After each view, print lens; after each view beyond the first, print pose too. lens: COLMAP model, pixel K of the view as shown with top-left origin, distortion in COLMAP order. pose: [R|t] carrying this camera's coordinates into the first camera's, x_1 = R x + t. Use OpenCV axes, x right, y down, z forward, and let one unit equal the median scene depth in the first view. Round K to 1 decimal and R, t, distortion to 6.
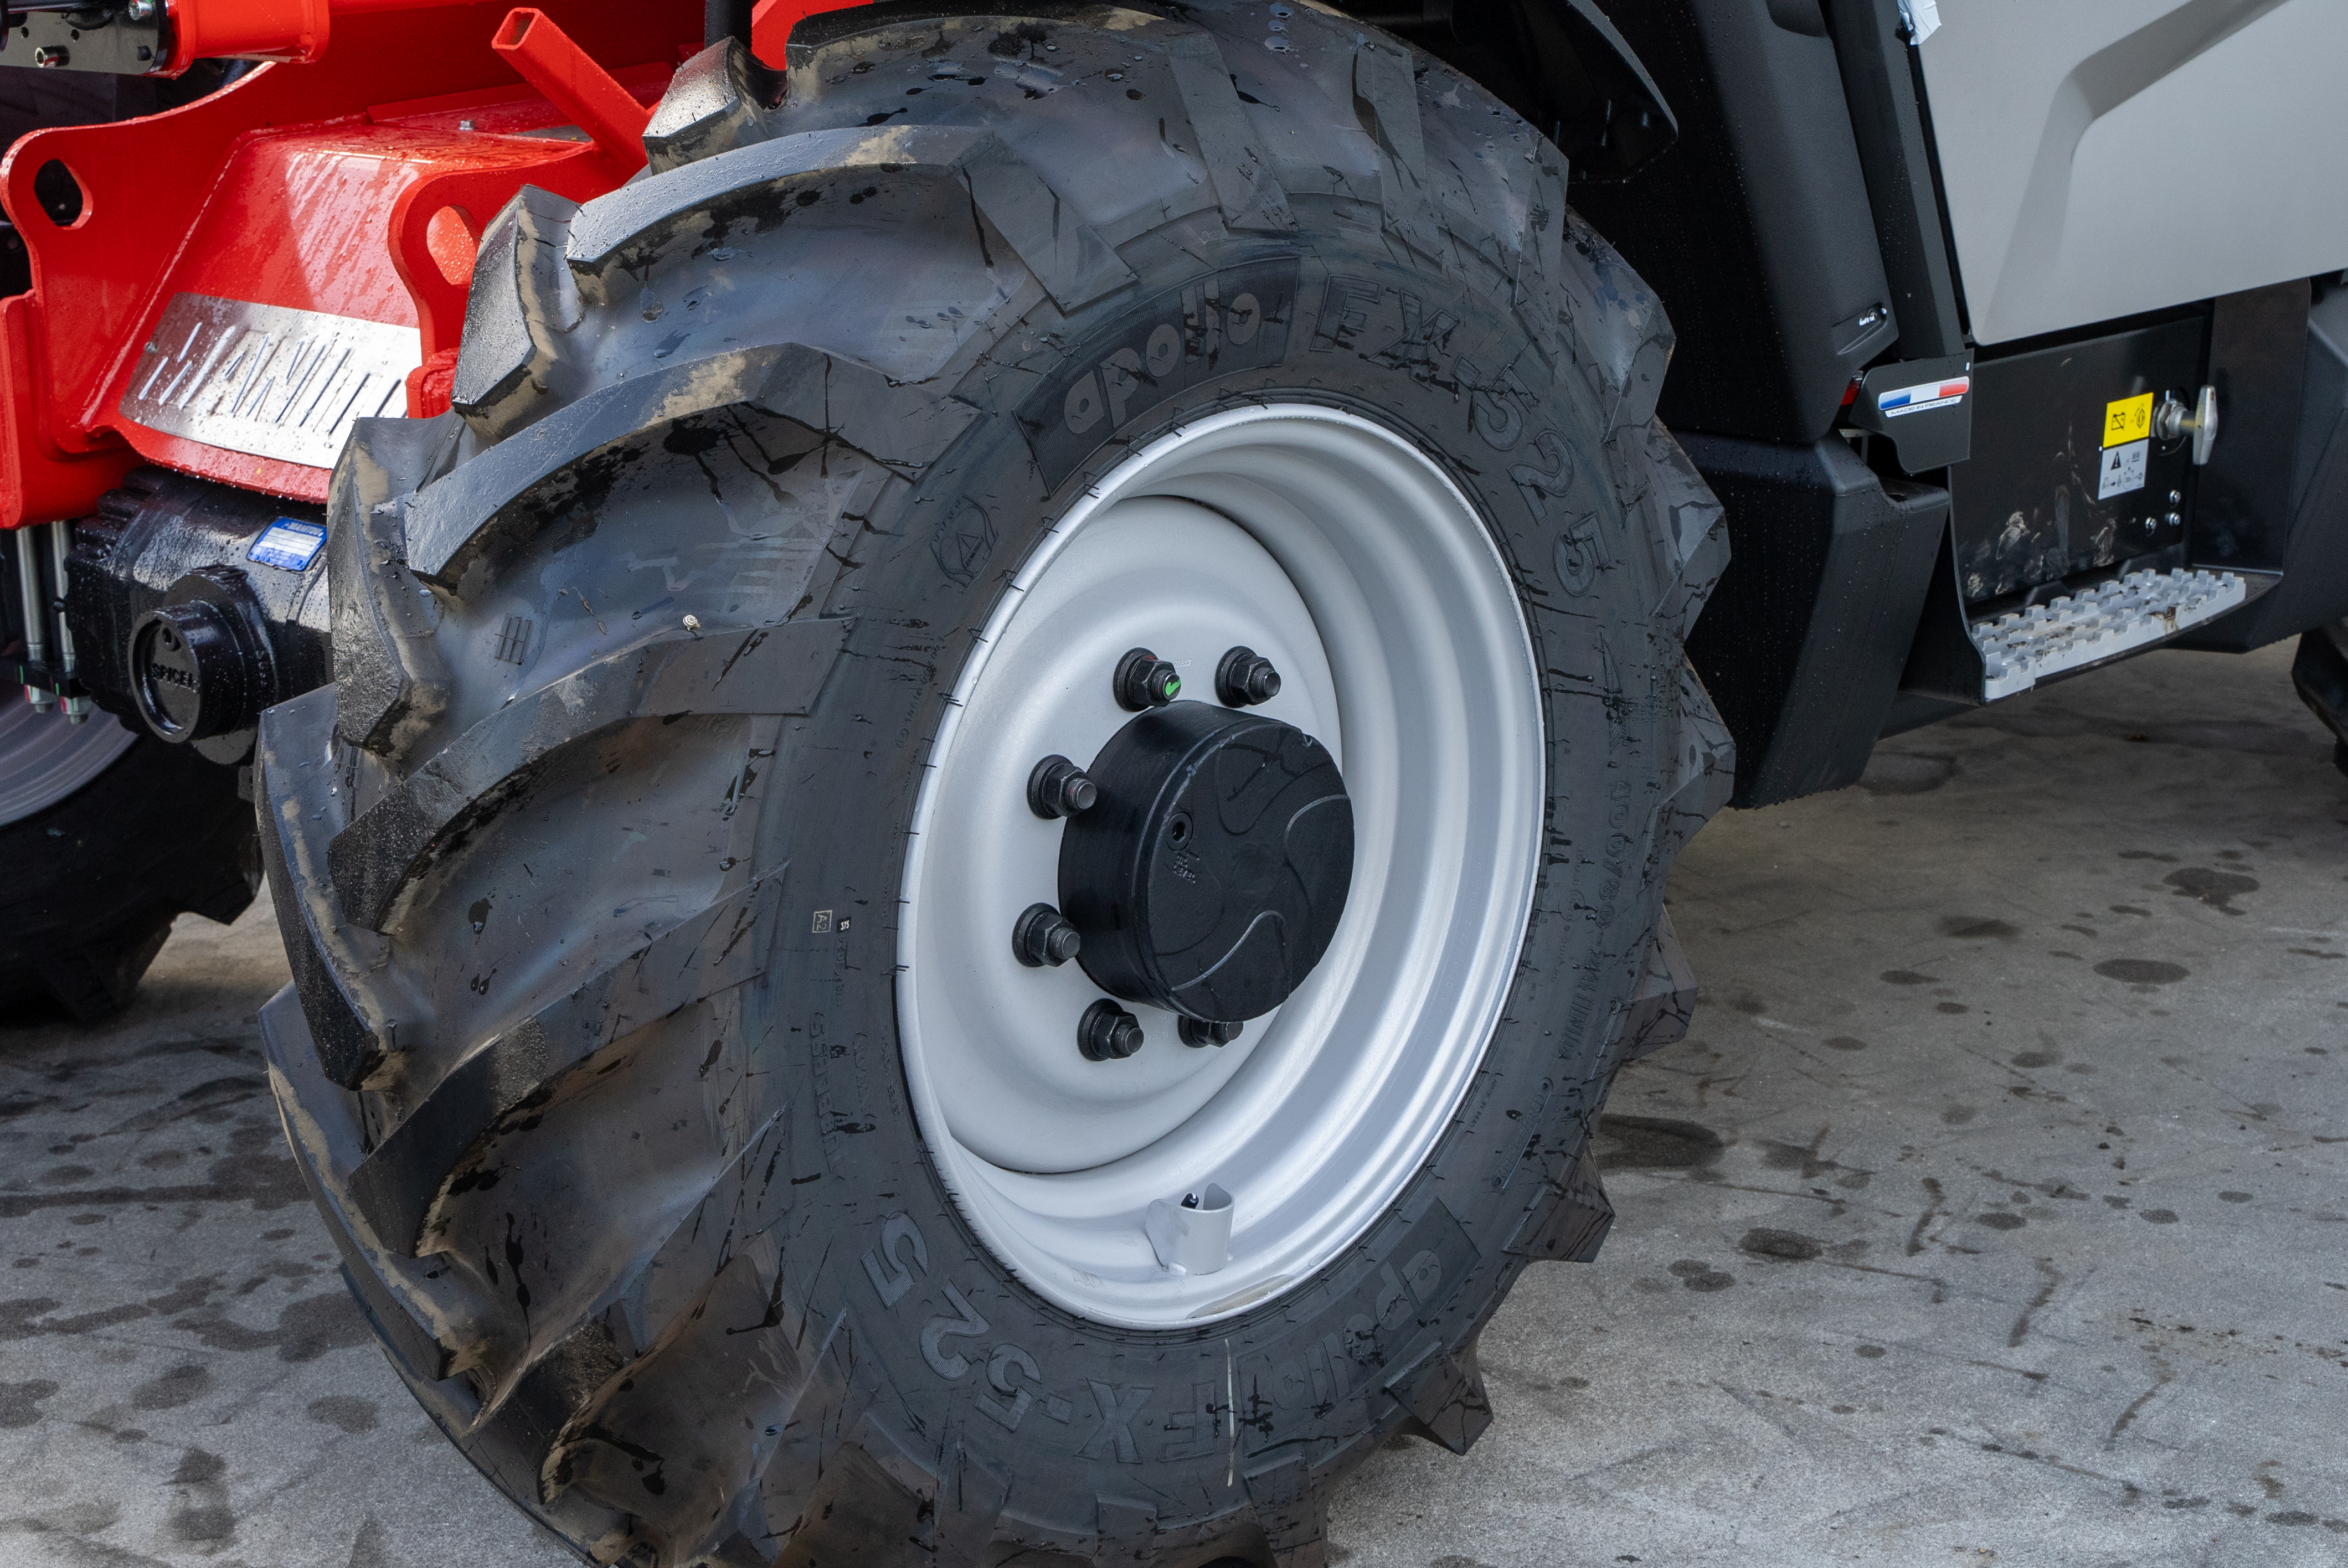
lens RADIAL K [[3437.1, 0, 1175.4], [0, 3437.1, 783.2], [0, 0, 1]] dist [-0.016102, 0.000000]
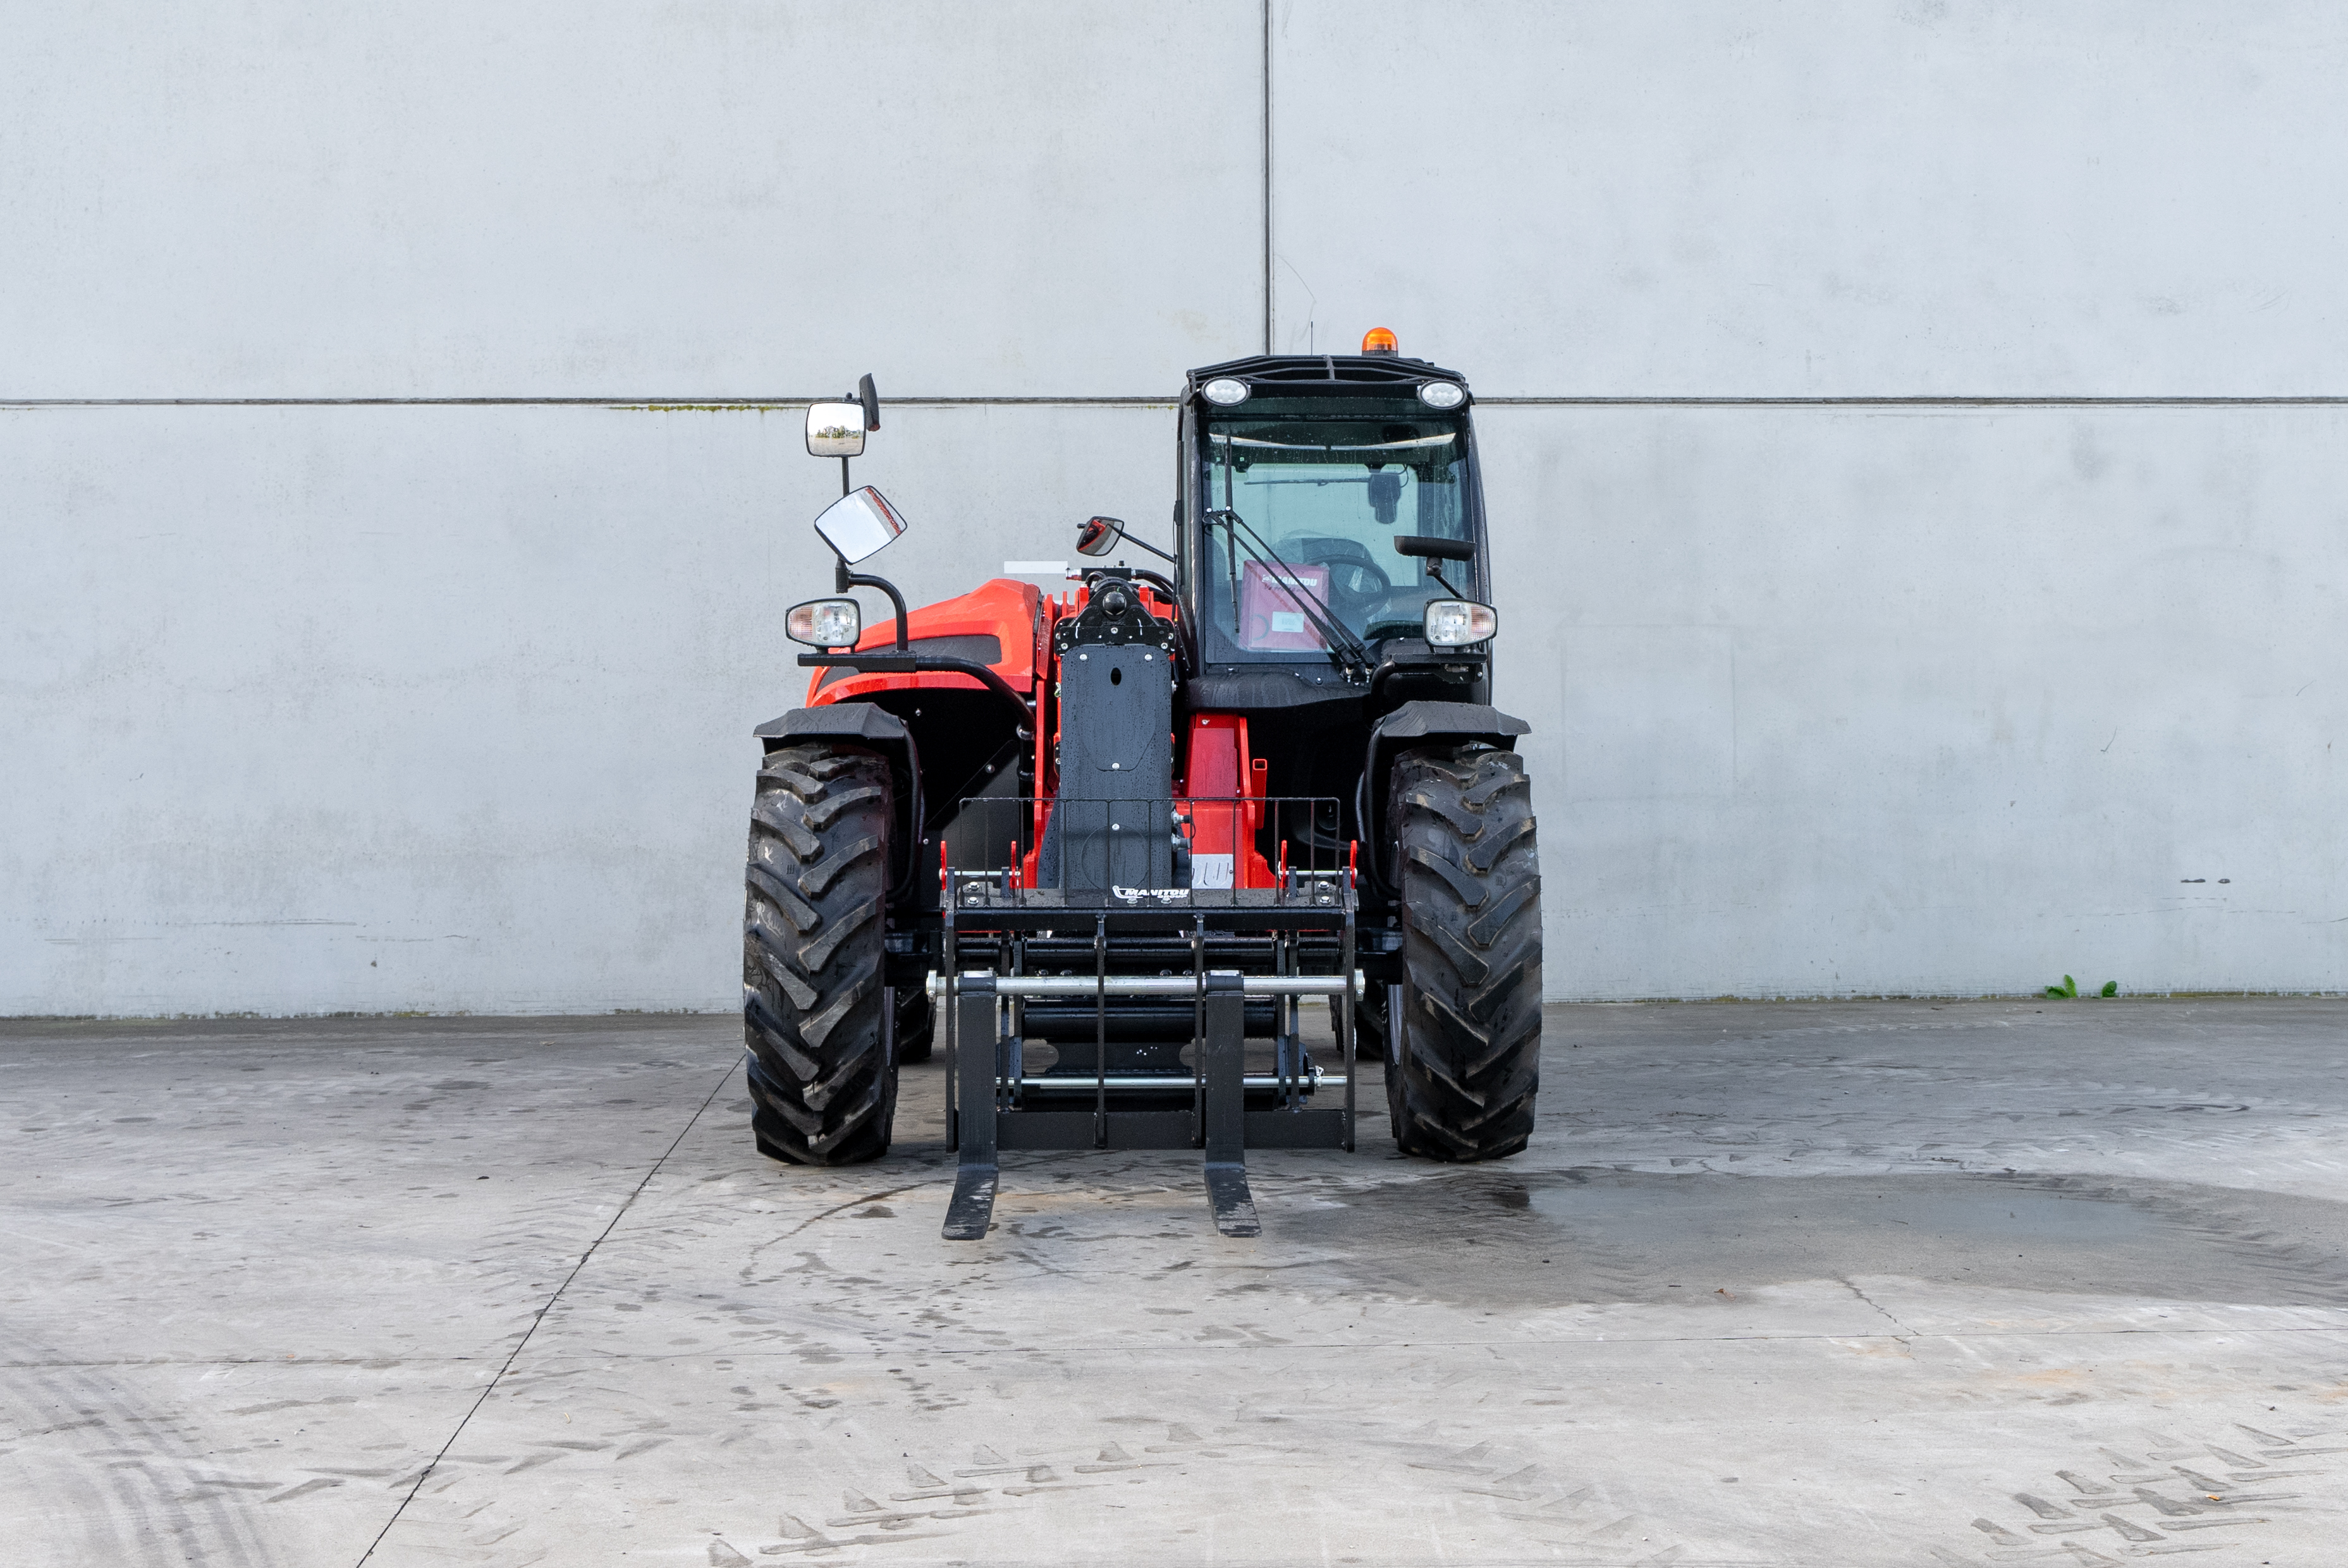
lens RADIAL K [[3209.4, 0, 1181.8], [0, 3209.4, 786.2], [0, 0, 1]] dist [-0.012495, 0.000000]
pose [[0.722963, -0.012331, 0.690777, -3.443987], [0.179155, 0.968986, -0.170205, 0.488610], [-0.667254, 0.246808, 0.702750, -1.769172]]
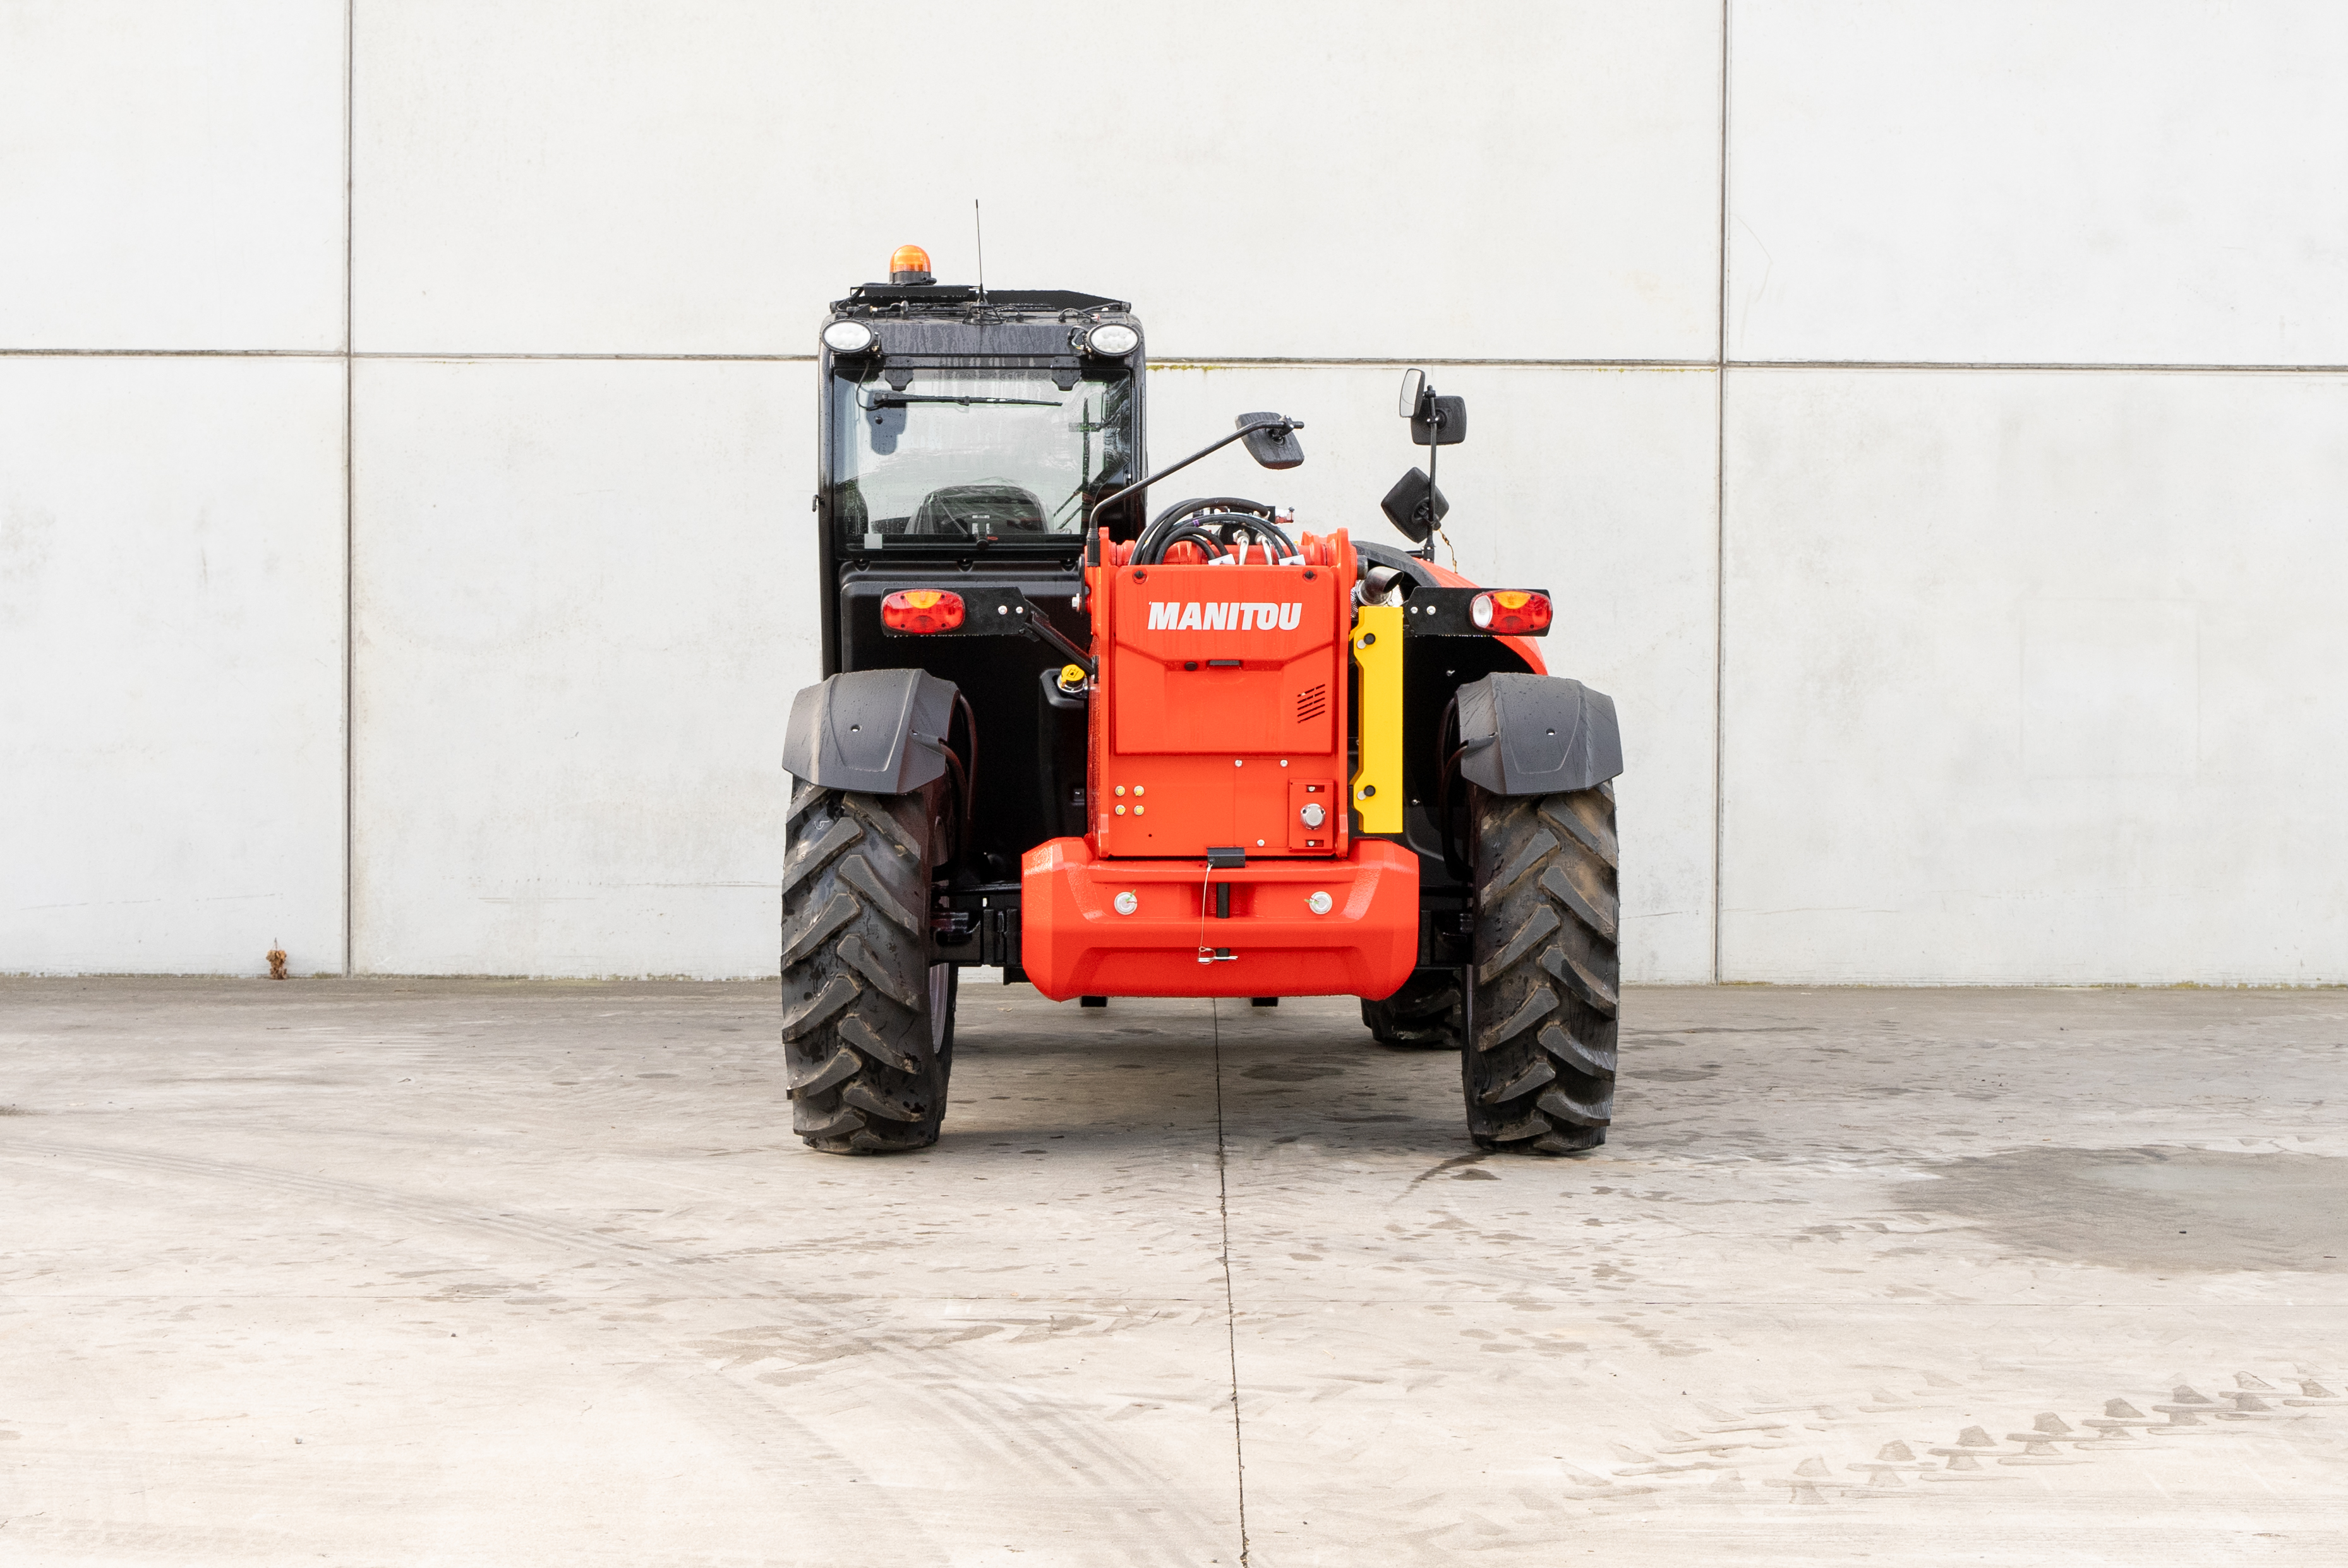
lens RADIAL K [[3436.8, 0, 1170.4], [0, 3436.8, 779.5], [0, 0, 1]] dist [-0.016102, 0.000000]
pose [[0.755681, -0.005629, 0.654916, -3.889285], [0.158098, 0.971960, -0.174068, 0.469874], [-0.635572, 0.235081, 0.735381, -1.658765]]
